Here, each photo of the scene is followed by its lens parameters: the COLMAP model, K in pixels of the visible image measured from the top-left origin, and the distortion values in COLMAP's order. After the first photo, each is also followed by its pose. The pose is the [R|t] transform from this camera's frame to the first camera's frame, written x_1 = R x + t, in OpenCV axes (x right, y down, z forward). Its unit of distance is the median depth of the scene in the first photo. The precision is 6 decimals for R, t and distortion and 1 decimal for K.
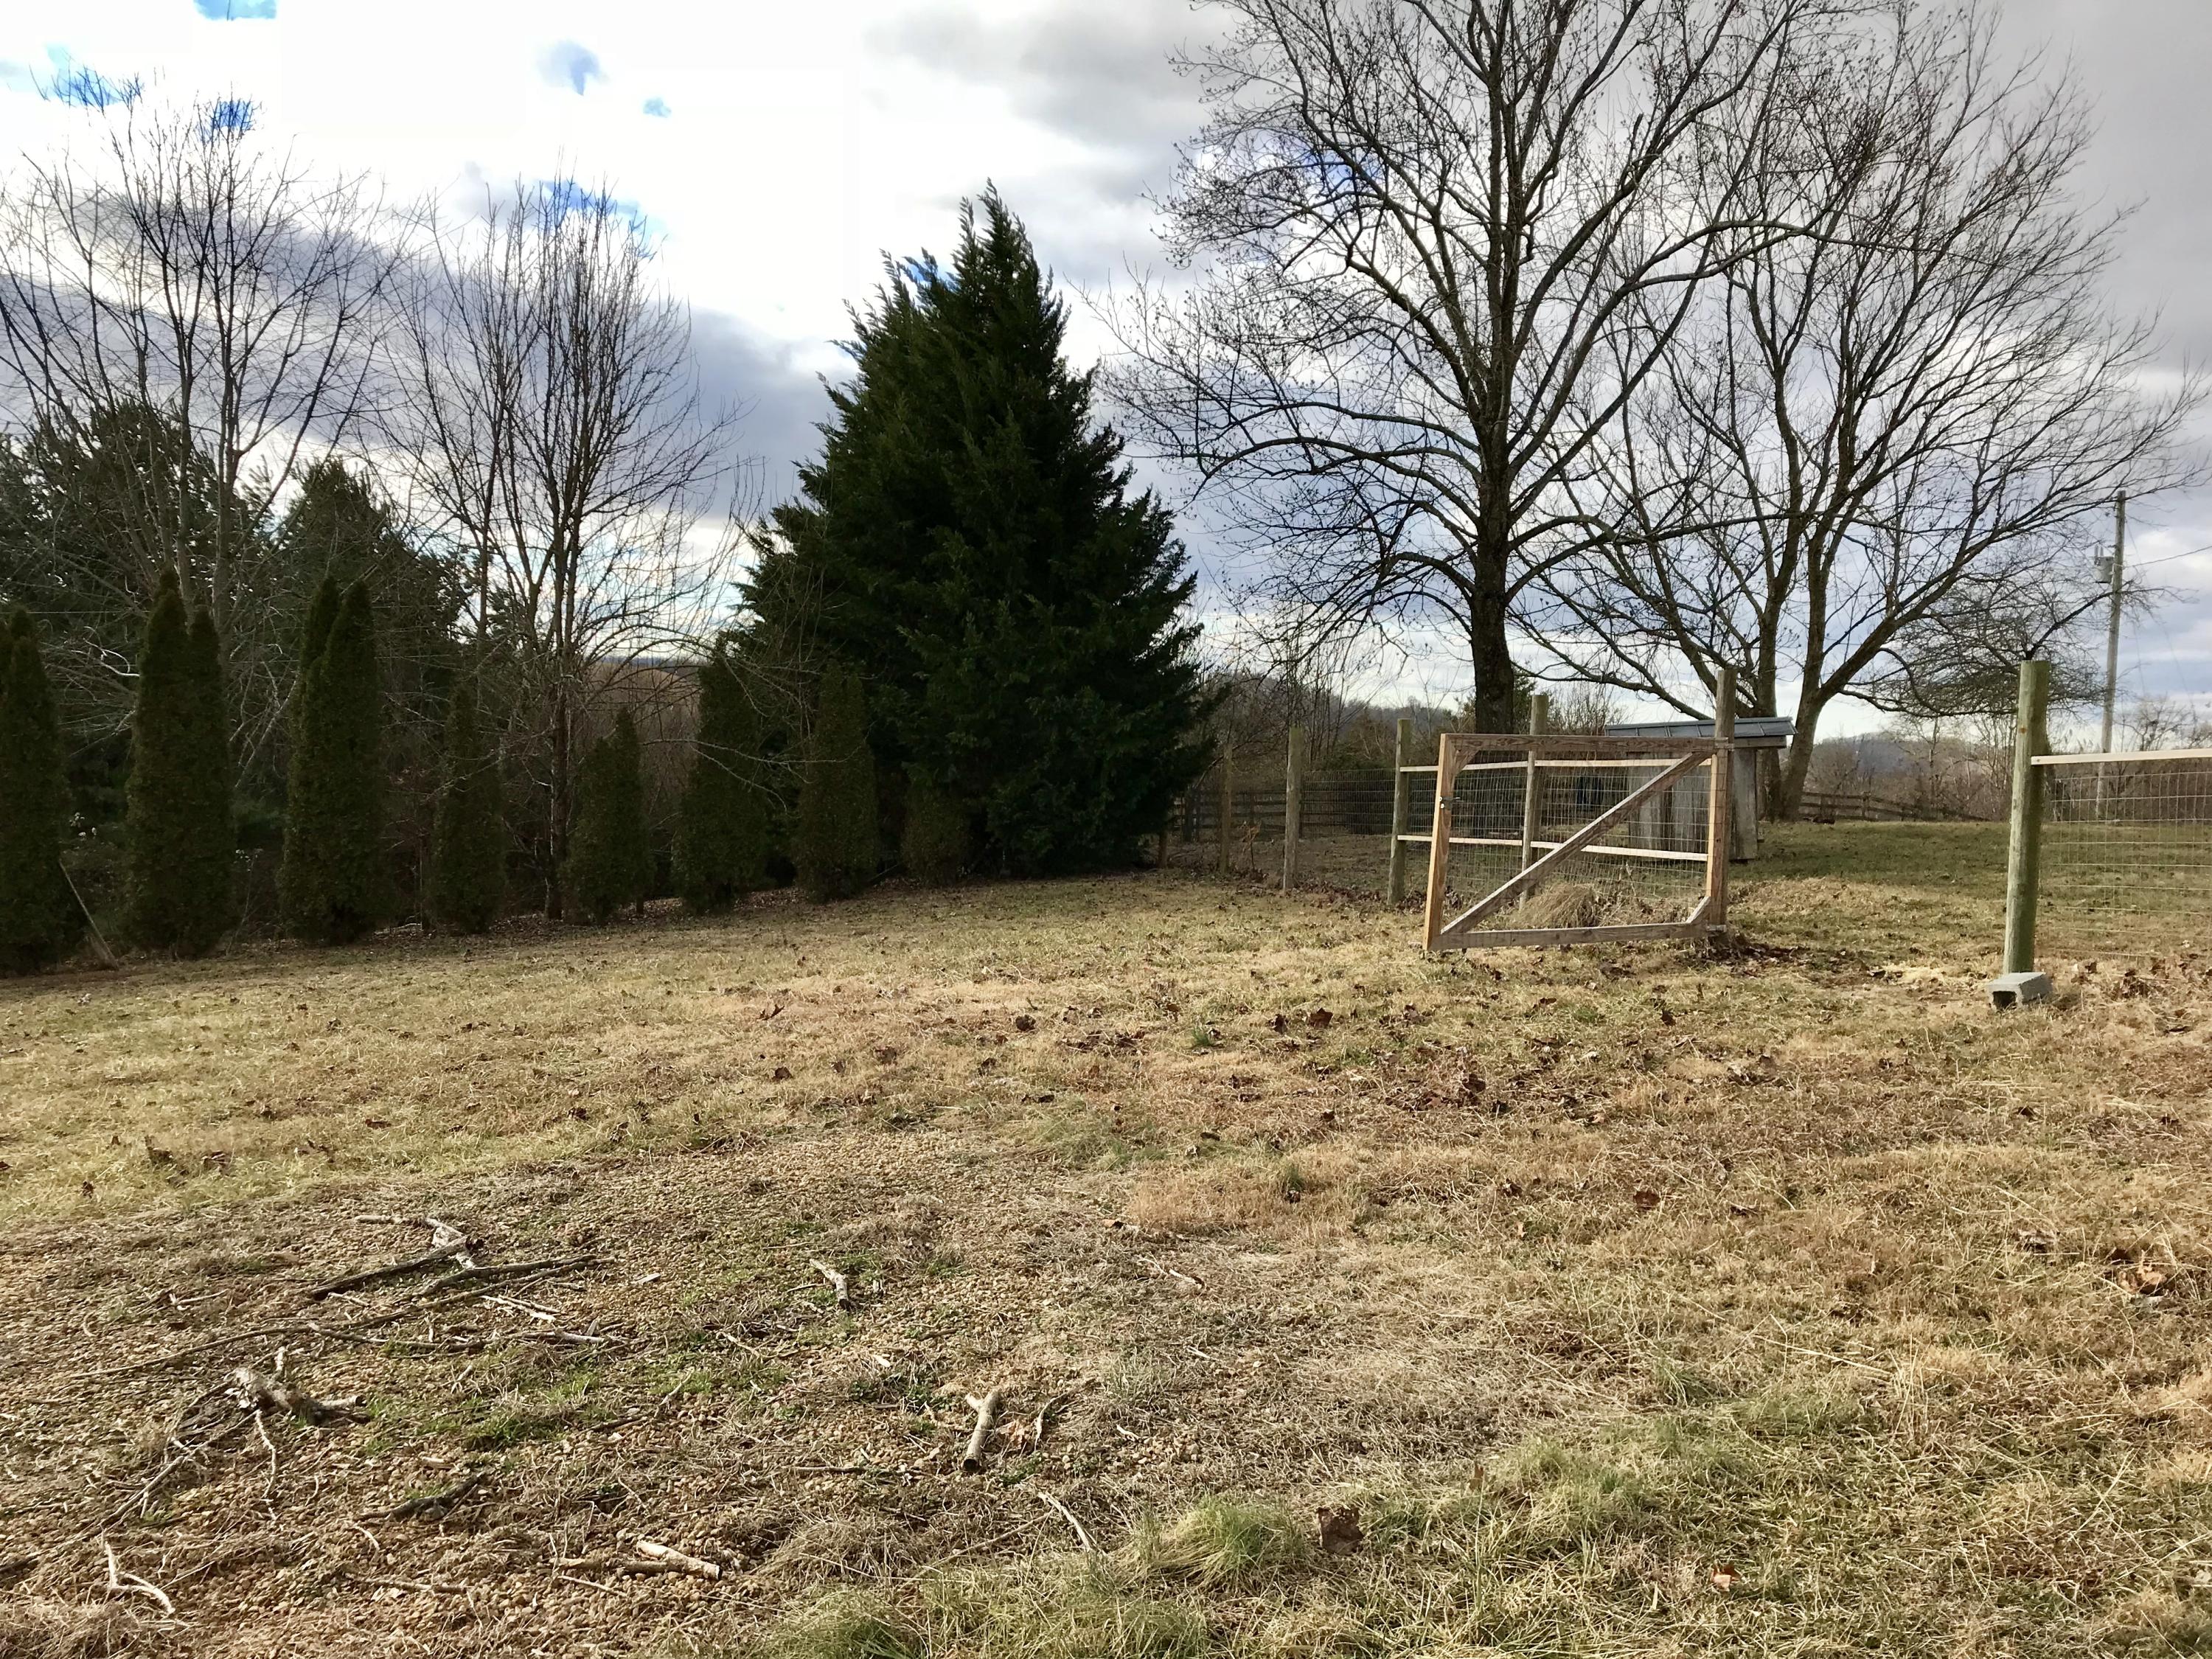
lens RADIAL K [[1818.8, 0, 1108.0], [0, 1818.8, 789.9], [0, 0, 1]] dist [0.006248, 0.124238]
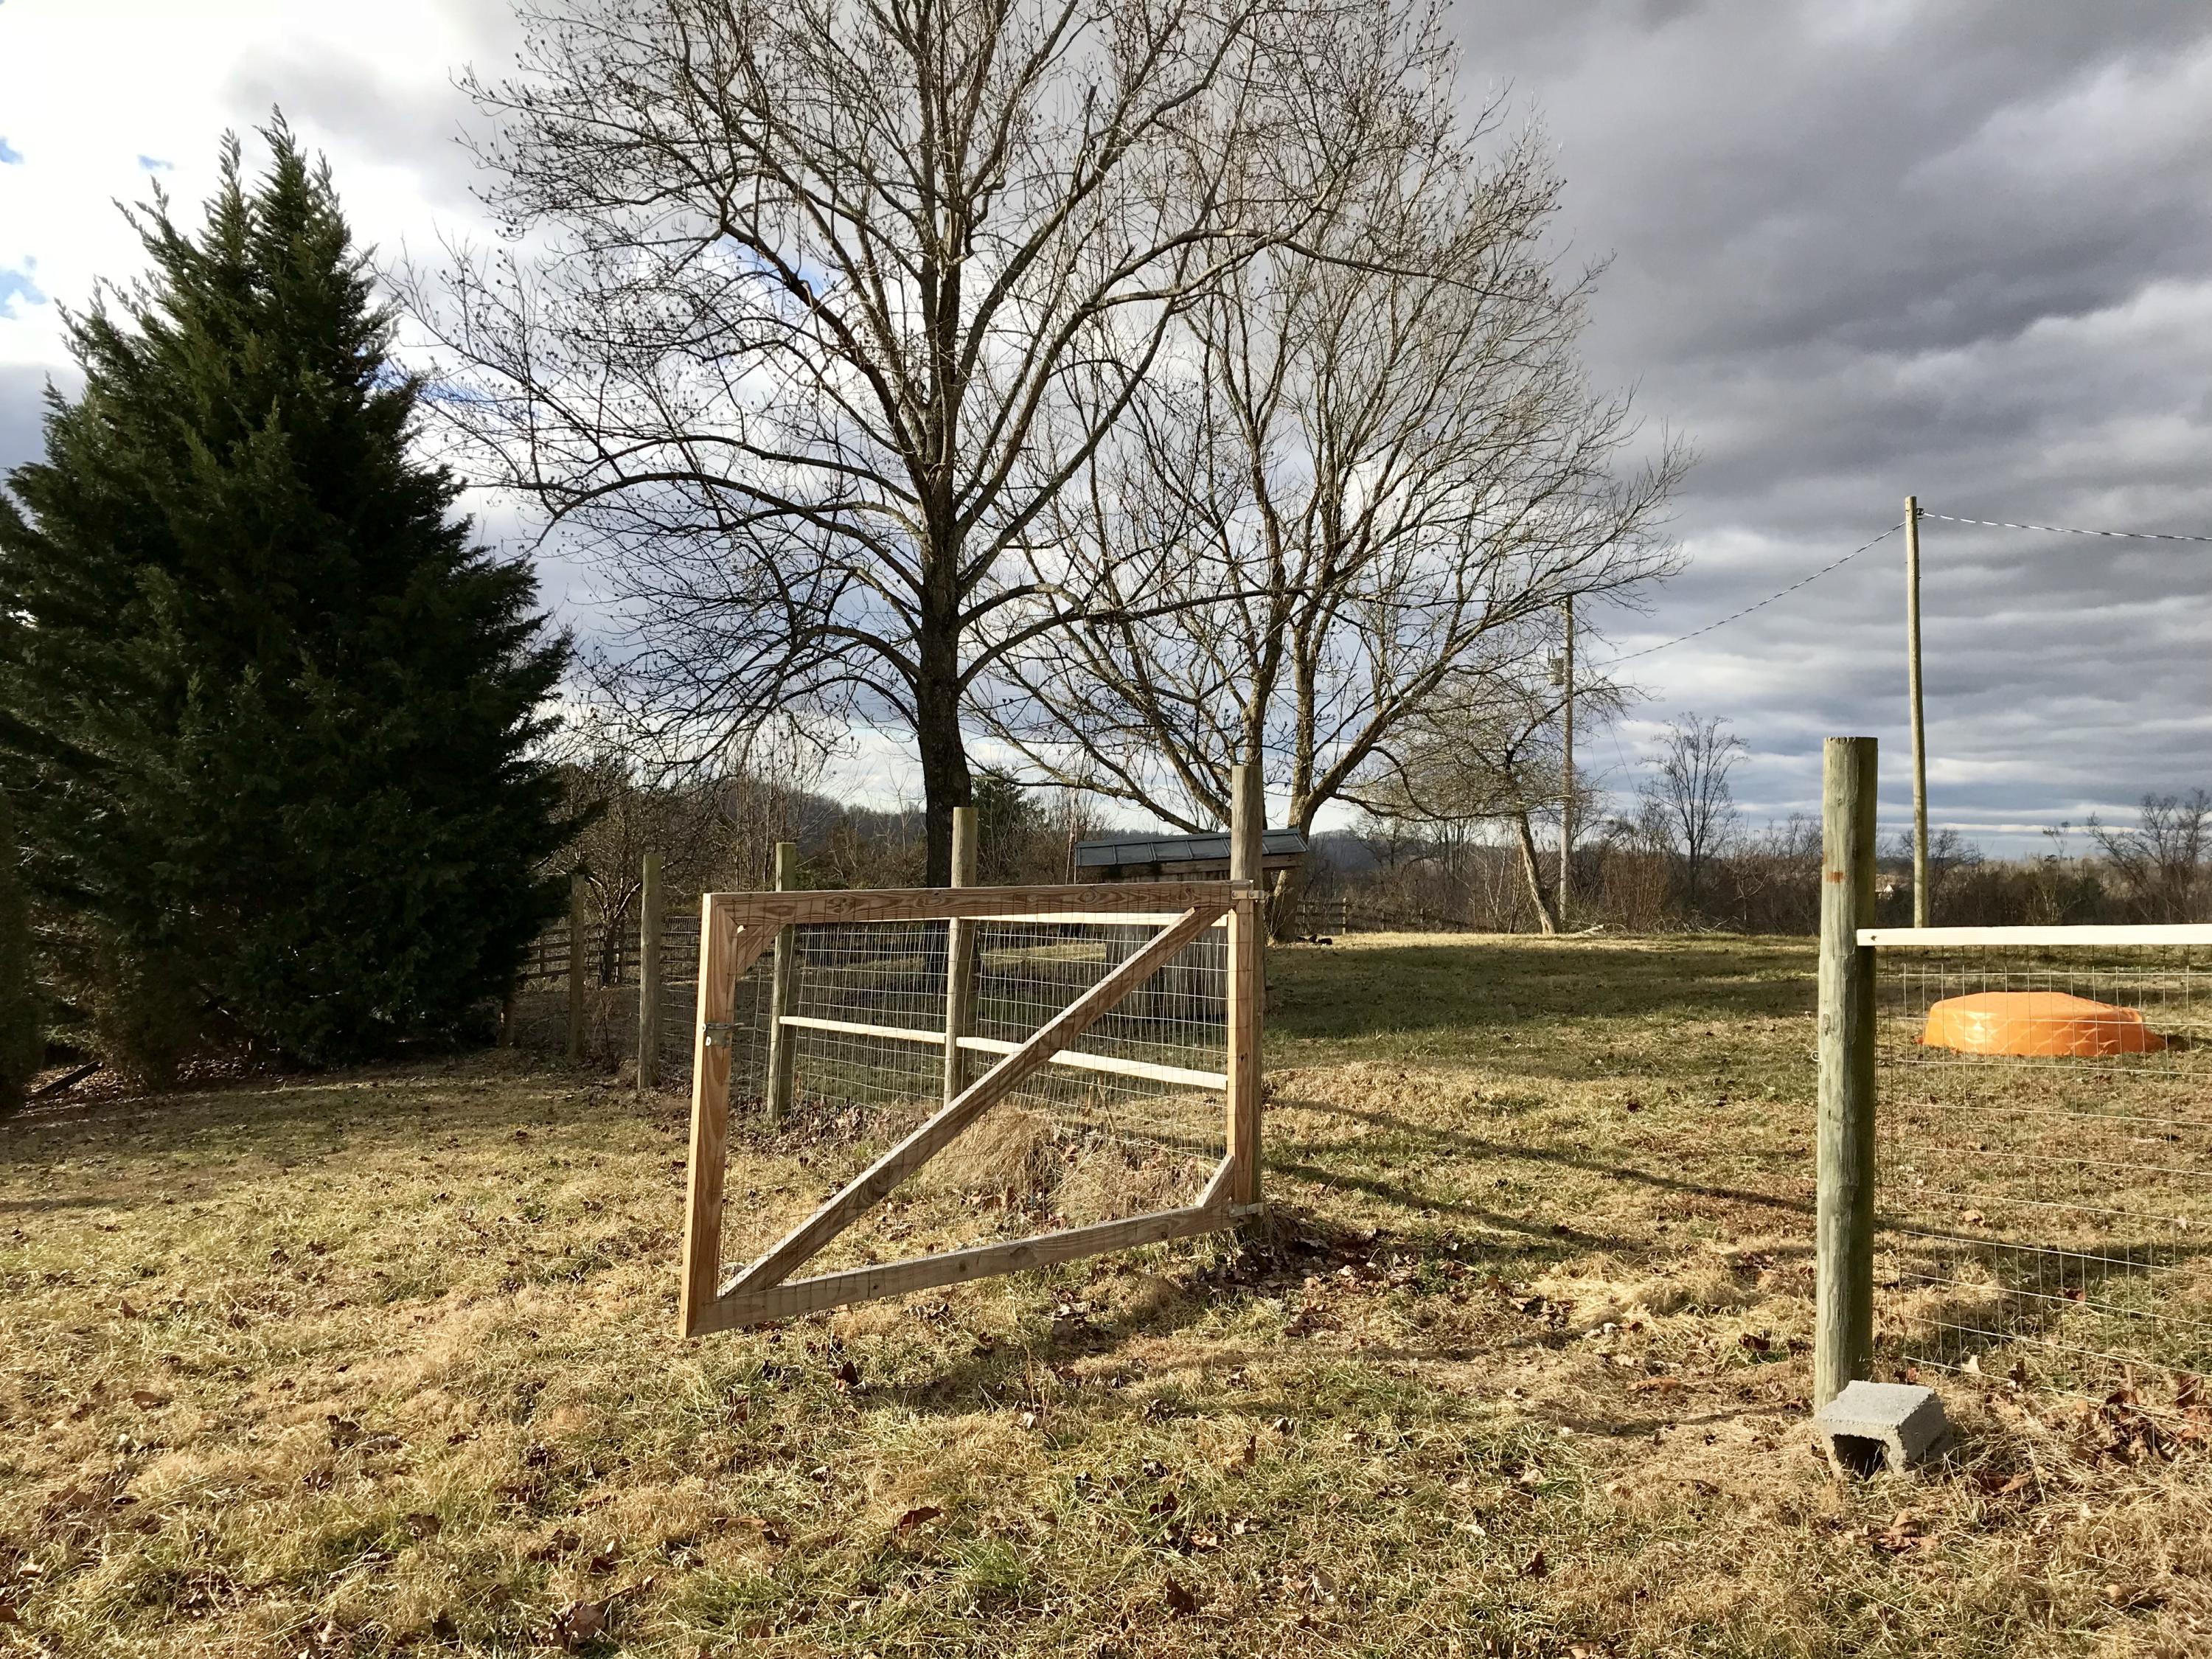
lens RADIAL K [[1818.8, 0, 1108.0], [0, 1818.8, 789.9], [0, 0, 1]] dist [0.006248, 0.124238]
pose [[0.962250, -0.010977, 0.271946, 0.058105], [0.027205, 0.998061, -0.055977, -0.010599], [-0.270804, 0.061262, 0.960683, 0.191866]]
